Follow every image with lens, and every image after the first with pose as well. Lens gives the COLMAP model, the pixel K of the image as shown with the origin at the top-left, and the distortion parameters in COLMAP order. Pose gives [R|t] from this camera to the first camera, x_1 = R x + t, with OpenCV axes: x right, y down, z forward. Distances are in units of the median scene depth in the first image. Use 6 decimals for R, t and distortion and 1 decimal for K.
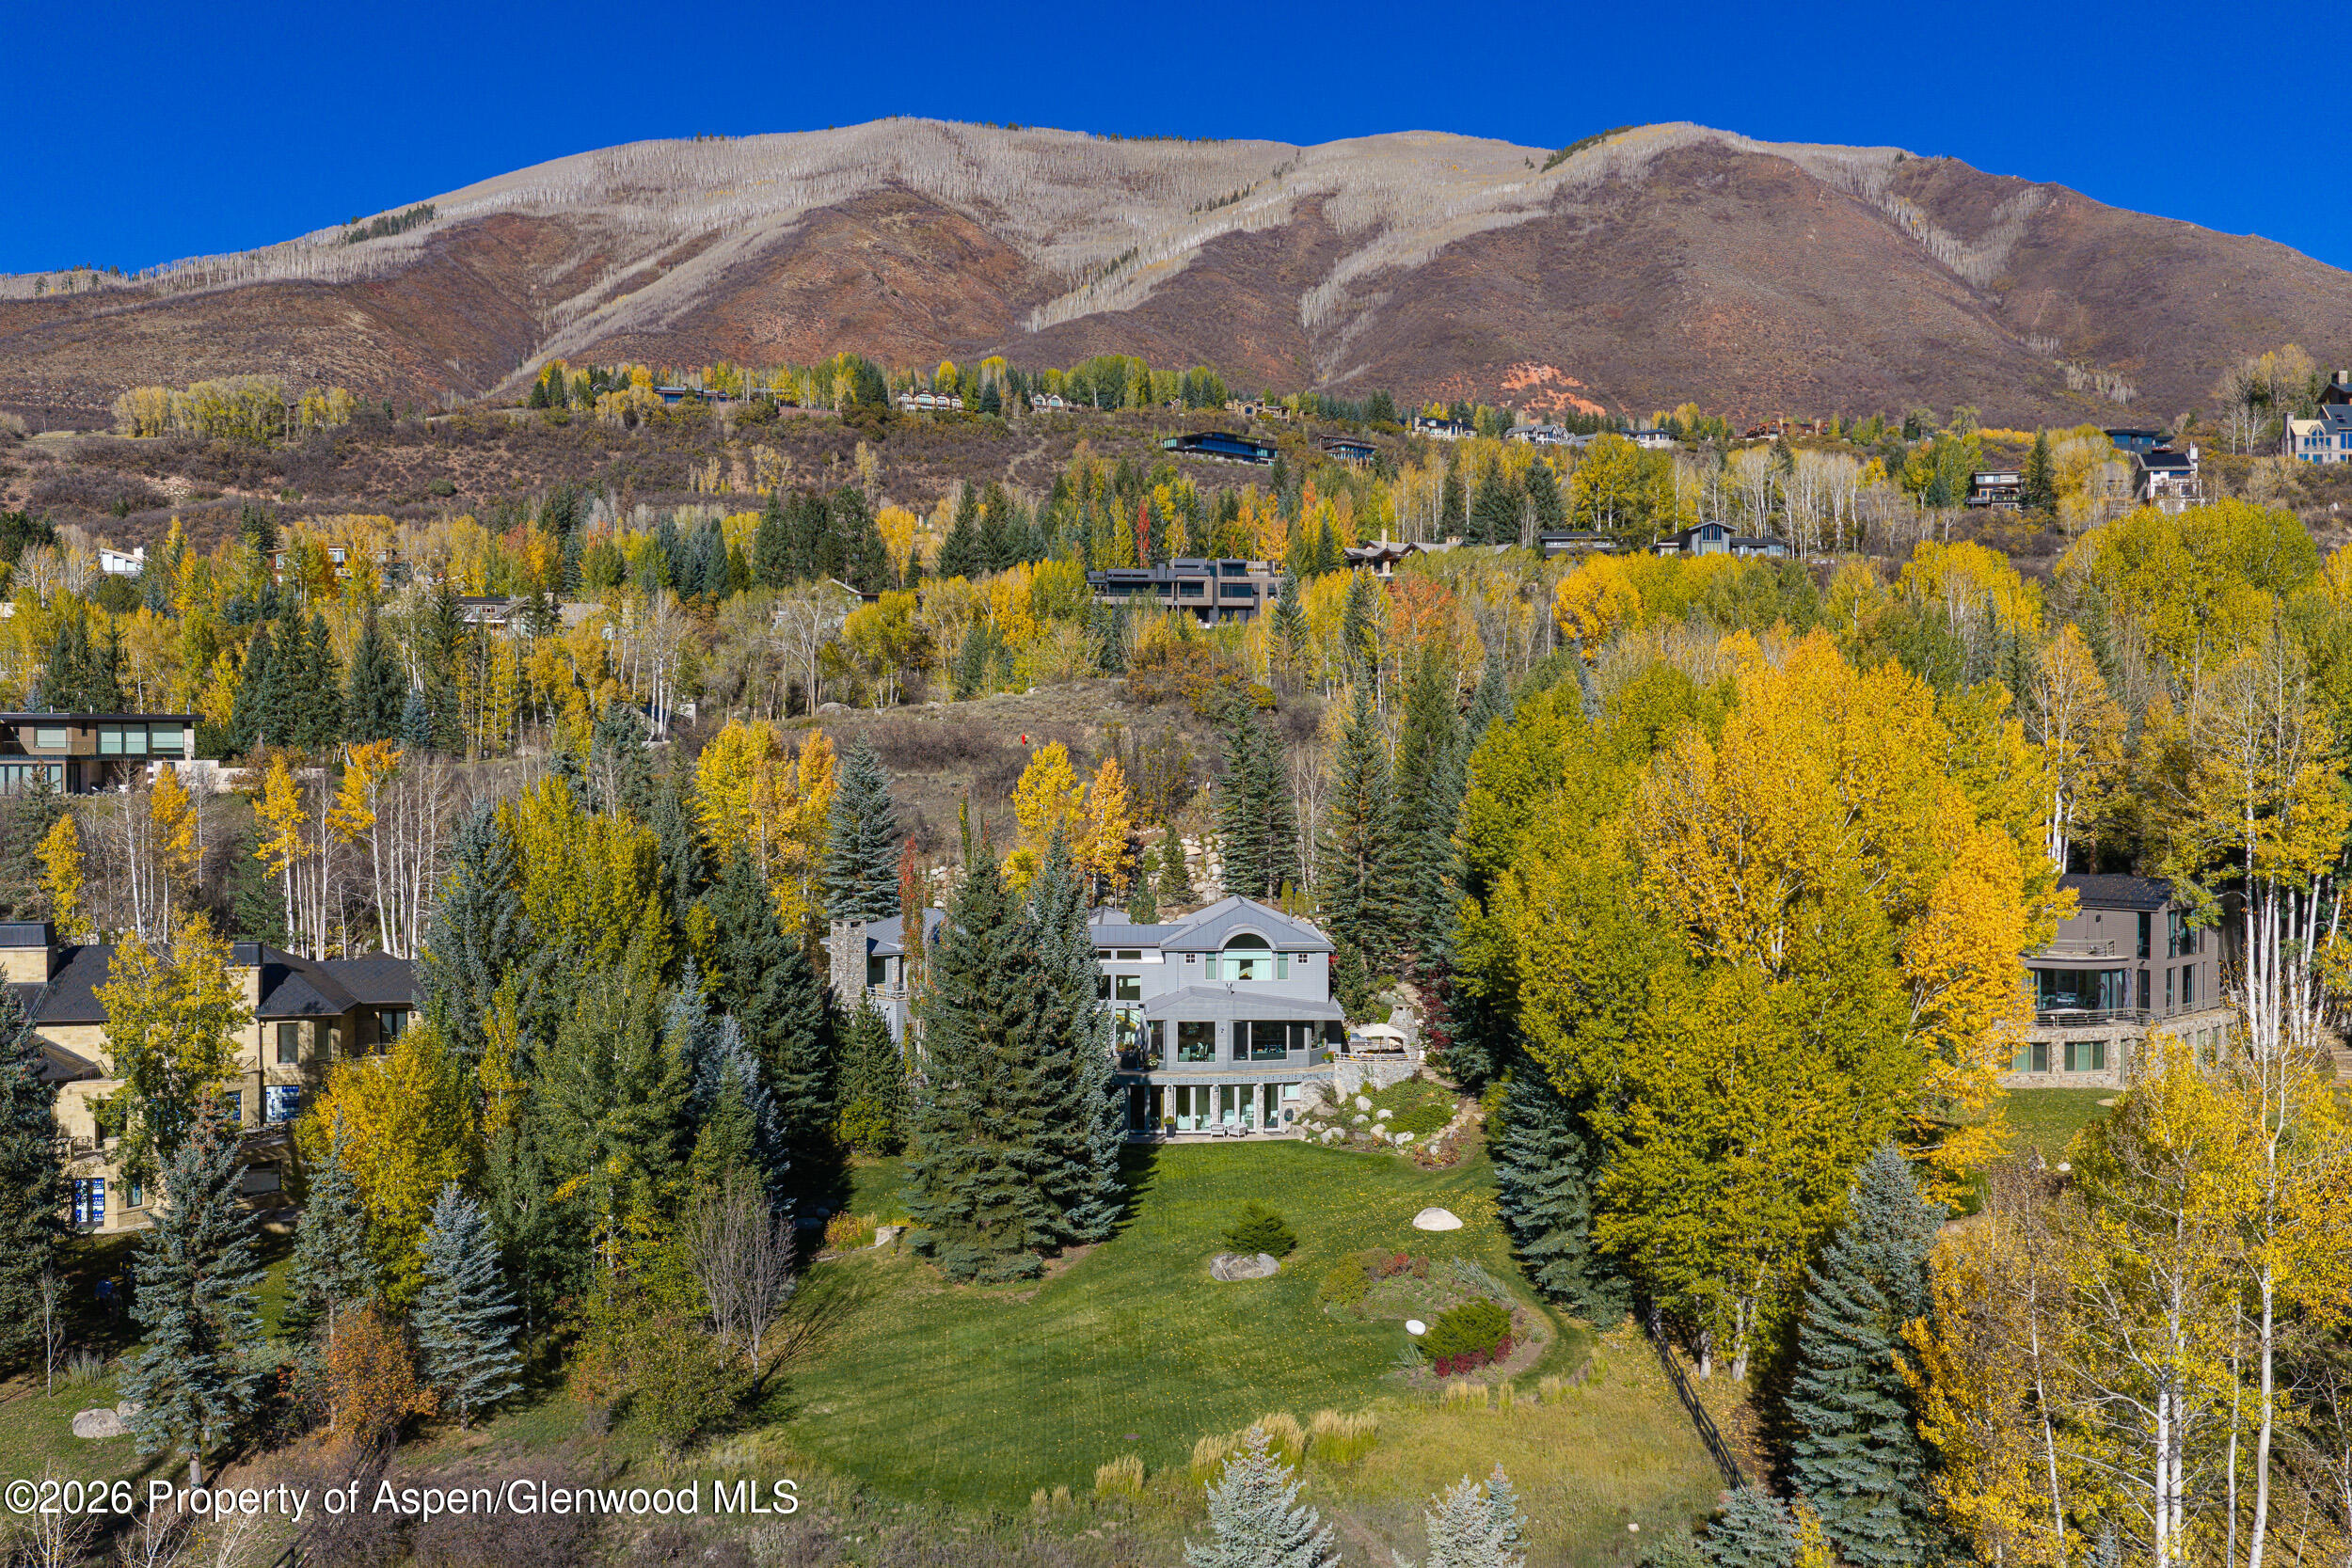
lens RADIAL K [[1952.5, 0, 1185.4], [0, 1952.5, 785.7], [0, 0, 1]] dist [0.012638, -0.015735]
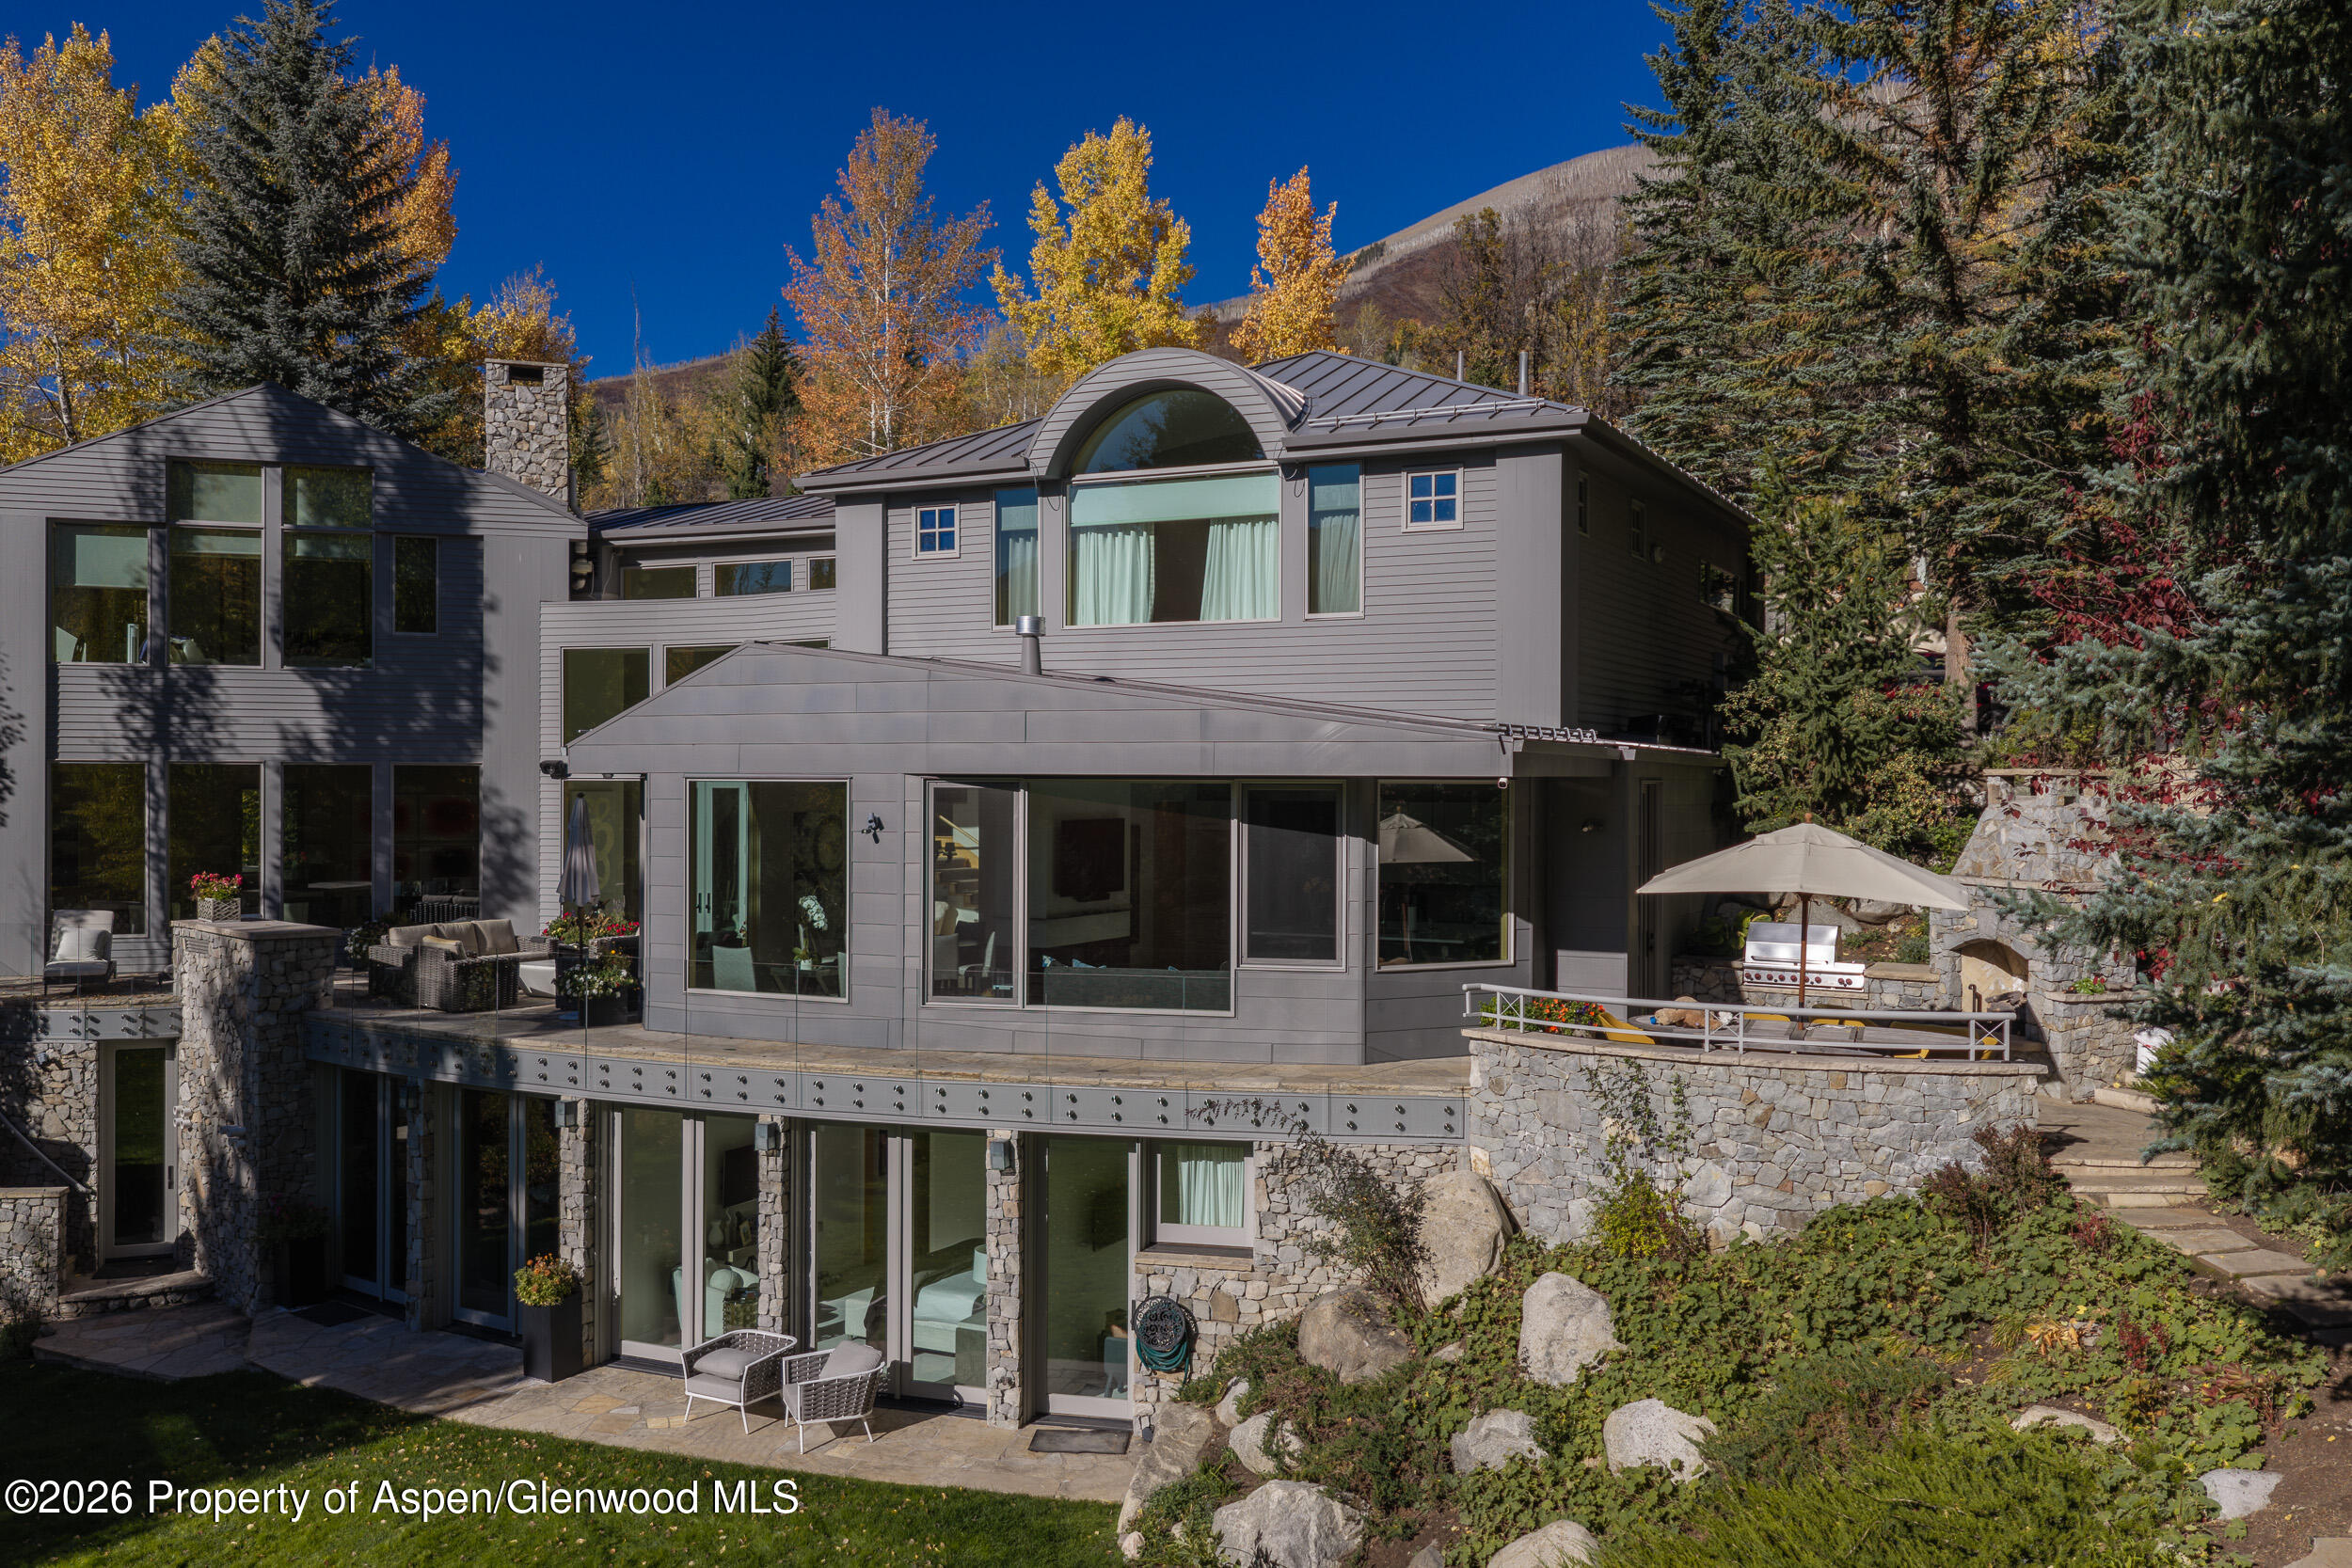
lens RADIAL K [[1977.2, 0, 1180.3], [0, 1977.2, 779.8], [0, 0, 1]] dist [0.005000, -0.001970]
pose [[0.883463, 0.002048, -0.468496, 0.106911], [-0.012929, 0.999716, -0.020010, 0.099953], [0.468322, 0.023735, 0.883239, 0.682683]]
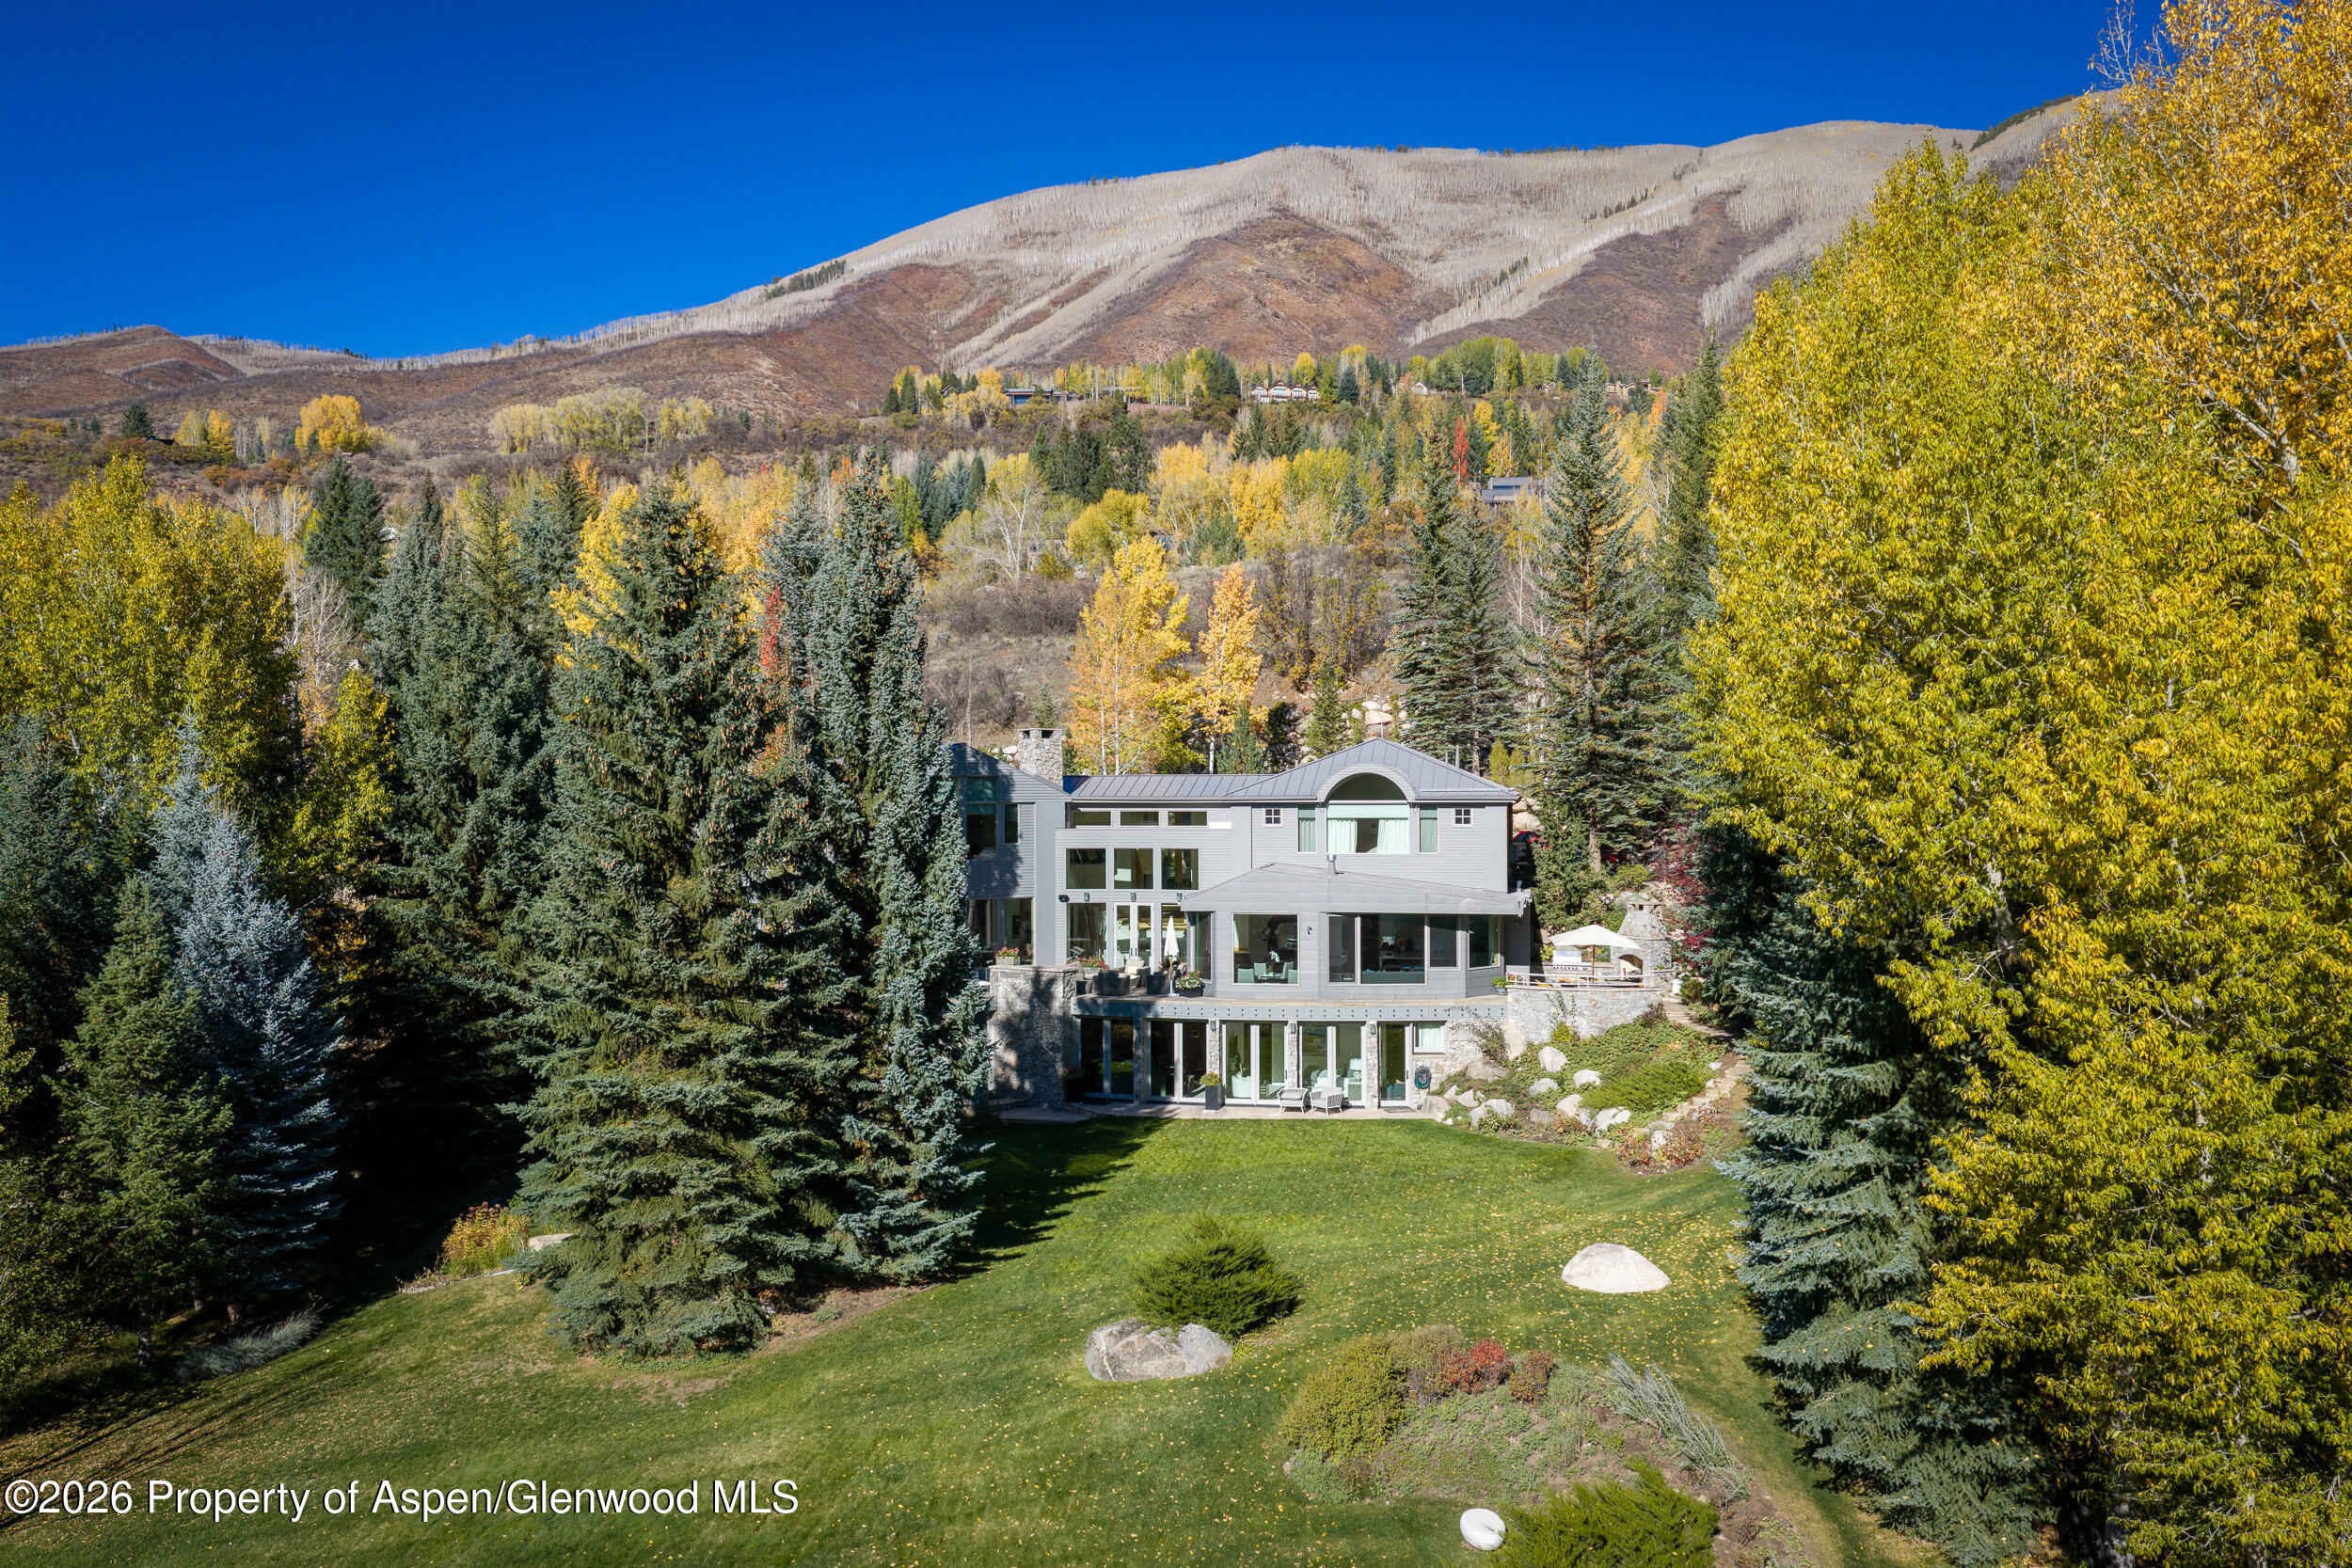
lens RADIAL K [[1952.5, 0, 1185.4], [0, 1952.5, 785.7], [0, 0, 1]] dist [0.012638, -0.015735]
pose [[0.978999, -0.003992, -0.203826, 0.081718], [-0.000181, 0.999791, -0.020450, 0.075979], [0.203865, 0.020058, 0.978794, 0.340226]]
